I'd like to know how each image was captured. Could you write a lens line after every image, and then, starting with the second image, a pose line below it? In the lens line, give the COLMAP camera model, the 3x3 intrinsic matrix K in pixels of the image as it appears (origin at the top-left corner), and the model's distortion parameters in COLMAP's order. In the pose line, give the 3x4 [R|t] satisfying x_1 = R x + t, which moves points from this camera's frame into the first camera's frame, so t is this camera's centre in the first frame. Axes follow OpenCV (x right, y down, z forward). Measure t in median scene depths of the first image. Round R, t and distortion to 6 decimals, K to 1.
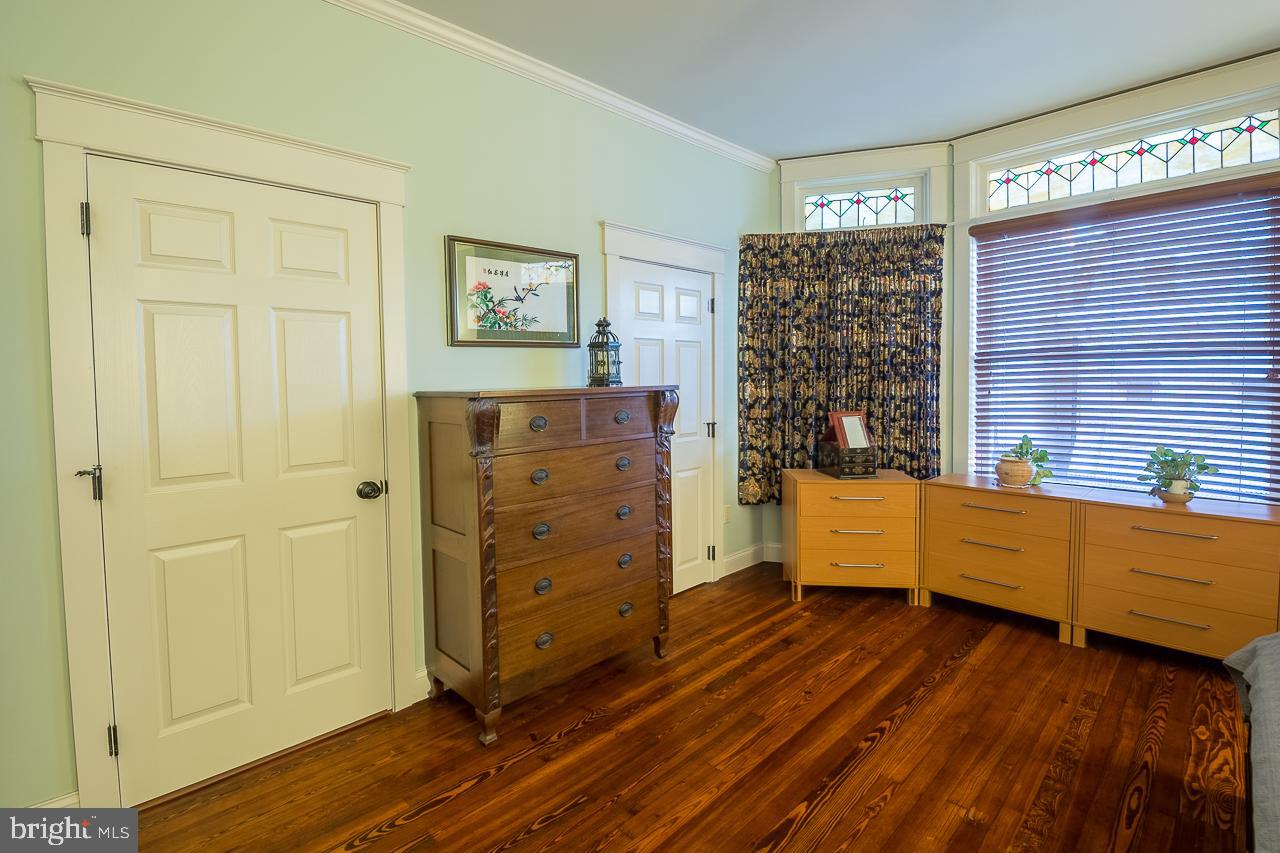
lens RADIAL K [[591.4, 0, 609.8], [0, 591.4, 393.8], [0, 0, 1]] dist [-0.012987, -0.001132]
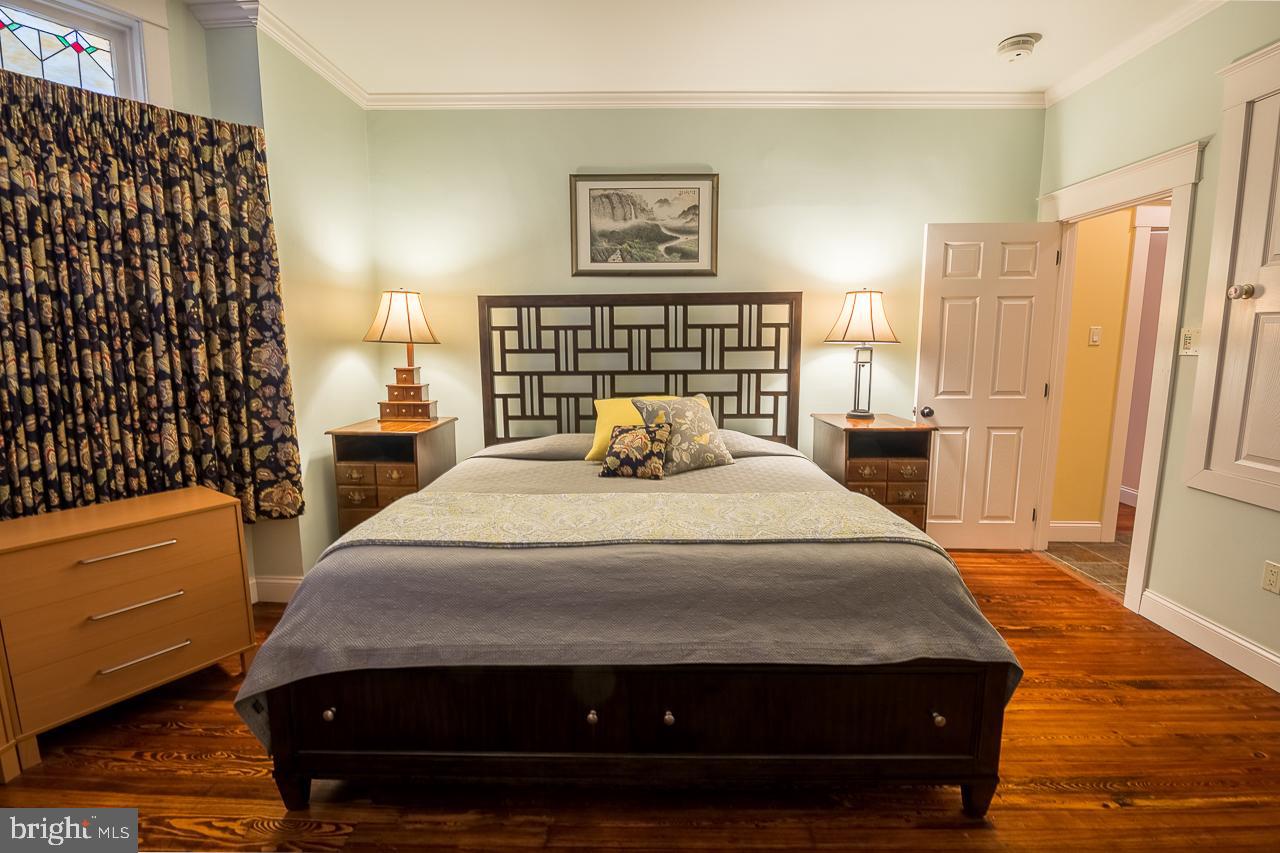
lens RADIAL K [[562.5, 0, 639.0], [0, 562.5, 418.6], [0, 0, 1]] dist [-0.000937, -0.009570]
pose [[-0.721674, -0.077436, 0.687888, 0.077546], [0.037308, 0.987928, 0.150352, -0.013339], [-0.691227, 0.134169, -0.710073, 0.631217]]
